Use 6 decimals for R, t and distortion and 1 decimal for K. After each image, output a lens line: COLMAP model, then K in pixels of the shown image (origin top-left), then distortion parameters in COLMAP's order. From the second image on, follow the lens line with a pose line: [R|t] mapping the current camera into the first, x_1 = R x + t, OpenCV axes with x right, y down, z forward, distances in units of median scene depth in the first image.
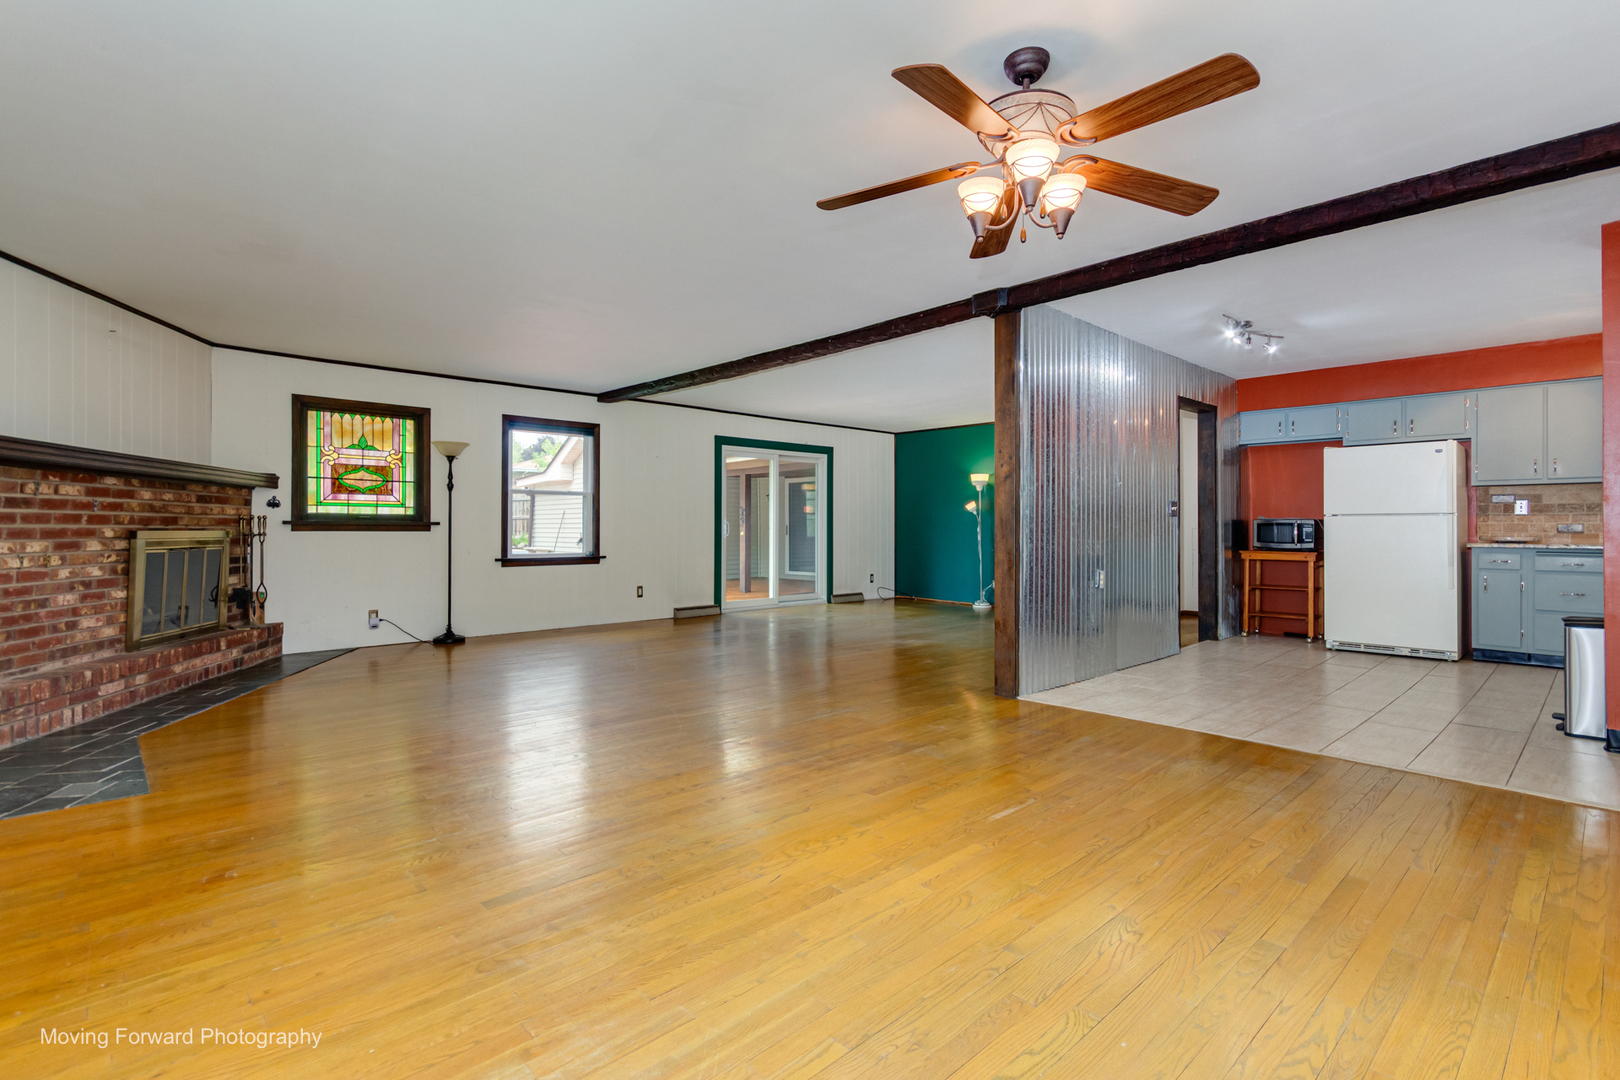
lens RADIAL K [[755.3, 0, 816.0], [0, 755.3, 526.0], [0, 0, 1]] dist [0.002965, 0.000561]
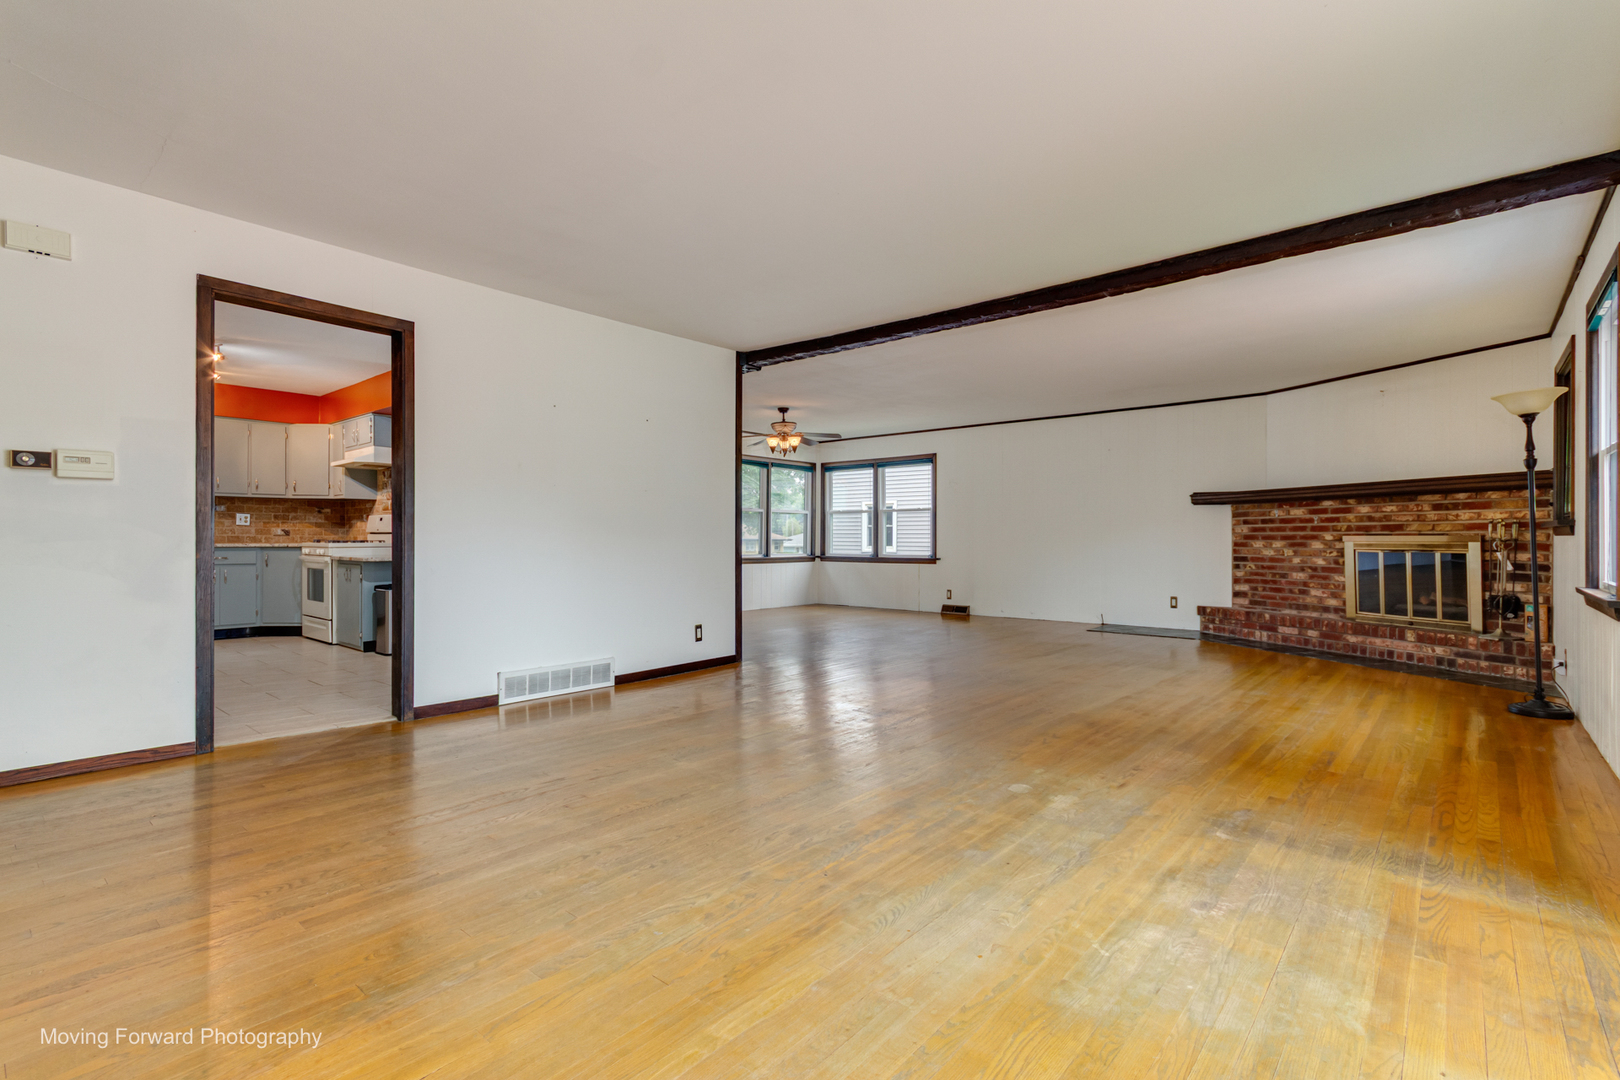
lens RADIAL K [[755.3, 0, 812.6], [0, 755.3, 536.8], [0, 0, 1]] dist [0.002965, 0.000561]
pose [[-0.995412, -0.003297, -0.095625, 0.267523], [-0.002576, 0.999967, -0.007663, 0.024462], [0.095647, -0.007381, -0.995388, 2.576284]]
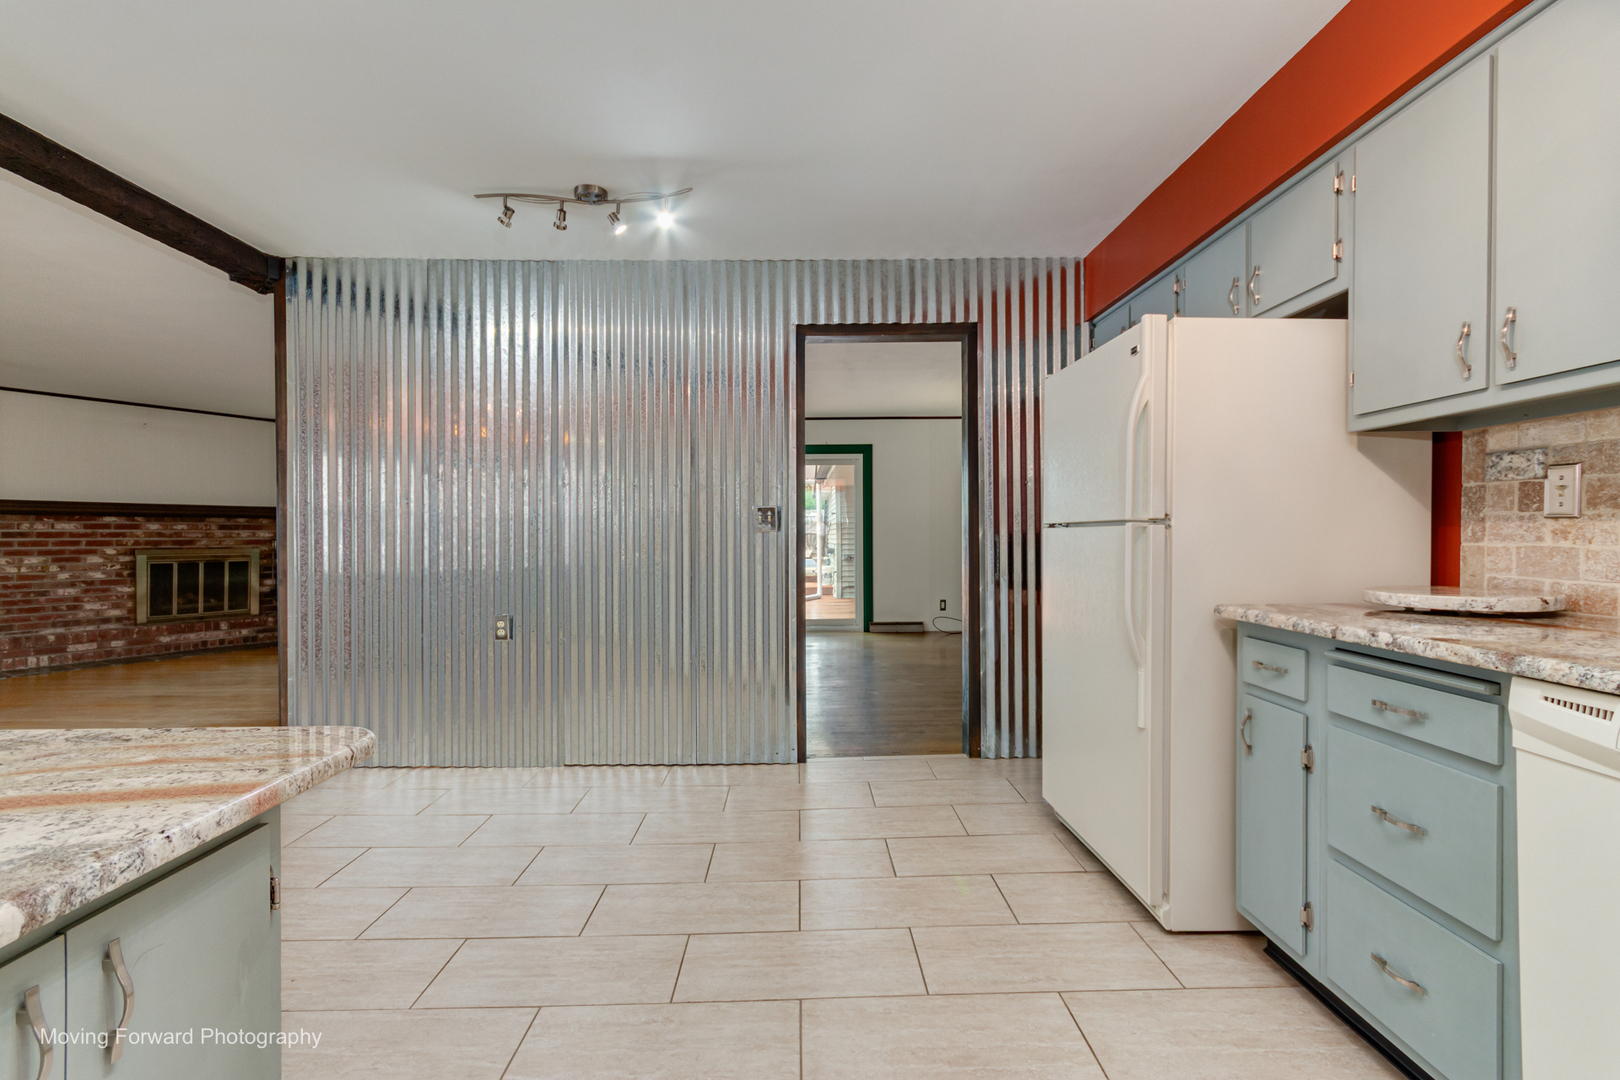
lens RADIAL K [[755.3, 0, 812.8], [0, 755.3, 545.5], [0, 0, 1]] dist [0.002965, 0.000561]
pose [[0.740099, 0.003847, -0.672487, 1.335905], [0.008657, 0.999846, 0.015247, -0.015857], [0.672443, -0.017107, 0.739952, 0.863554]]
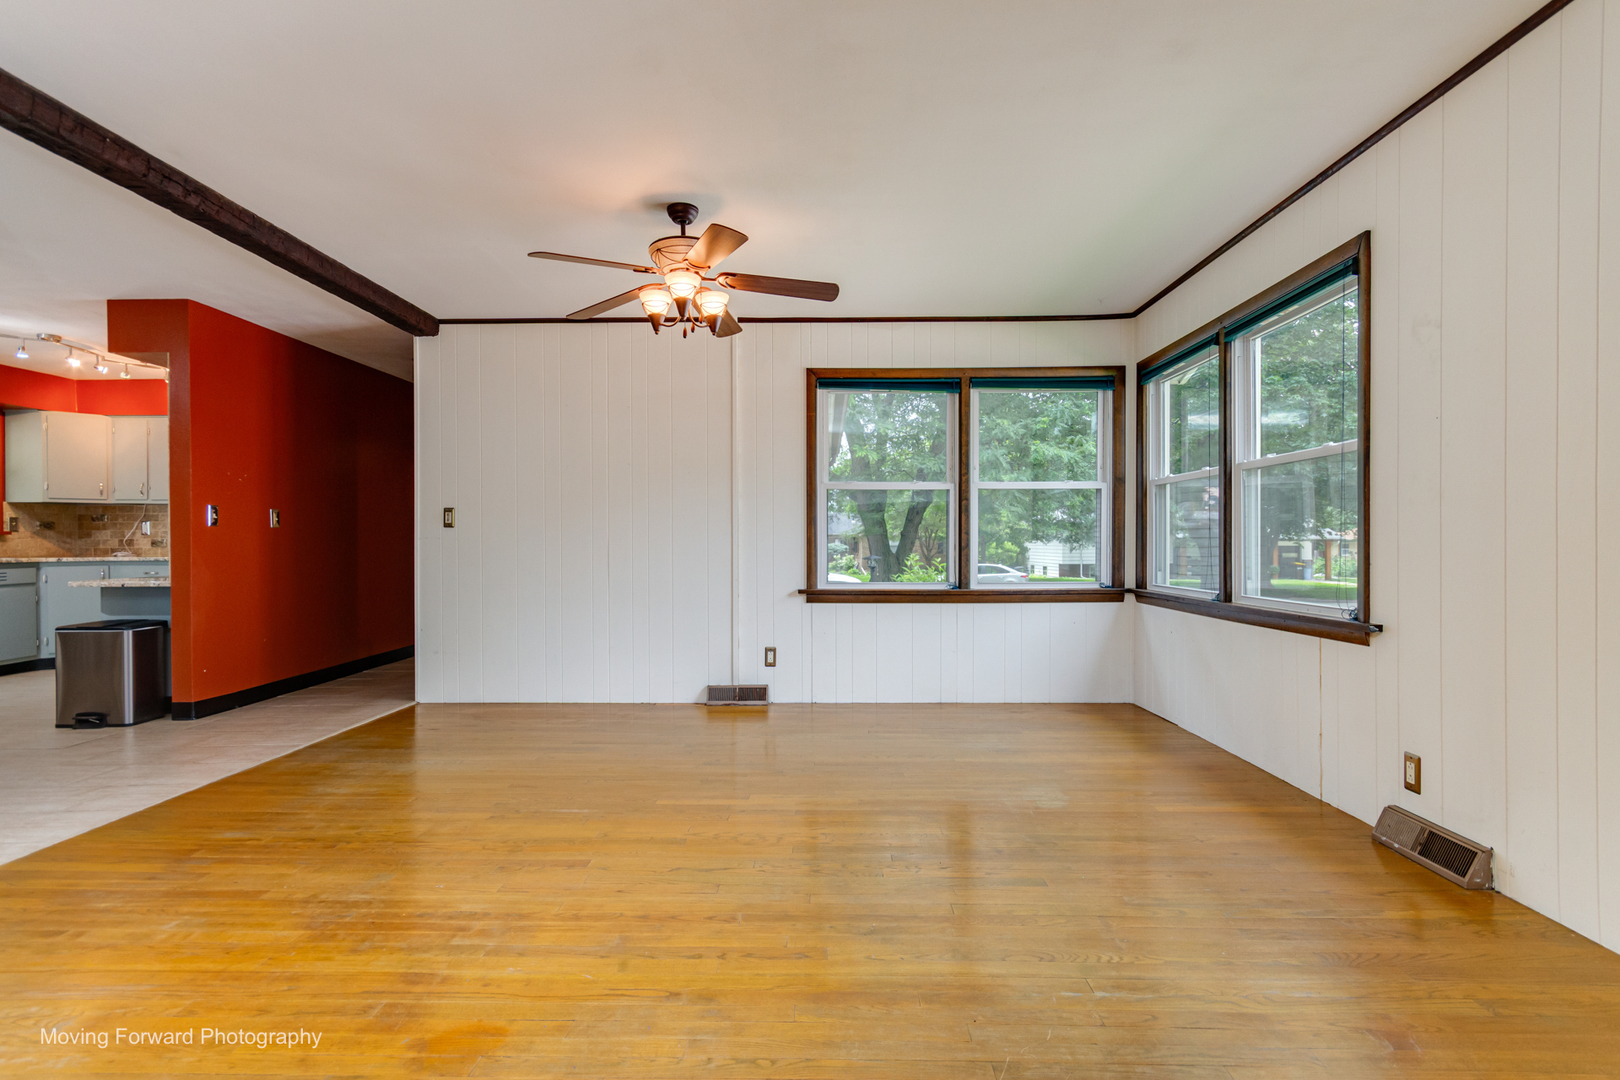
lens RADIAL K [[755.3, 0, 814.2], [0, 755.3, 544.6], [0, 0, 1]] dist [0.002965, 0.000561]
pose [[-0.709760, -0.001756, 0.704441, -0.479933], [-0.001925, 0.999998, 0.000554, 0.005489], [-0.704441, -0.000963, -0.709762, 0.994827]]
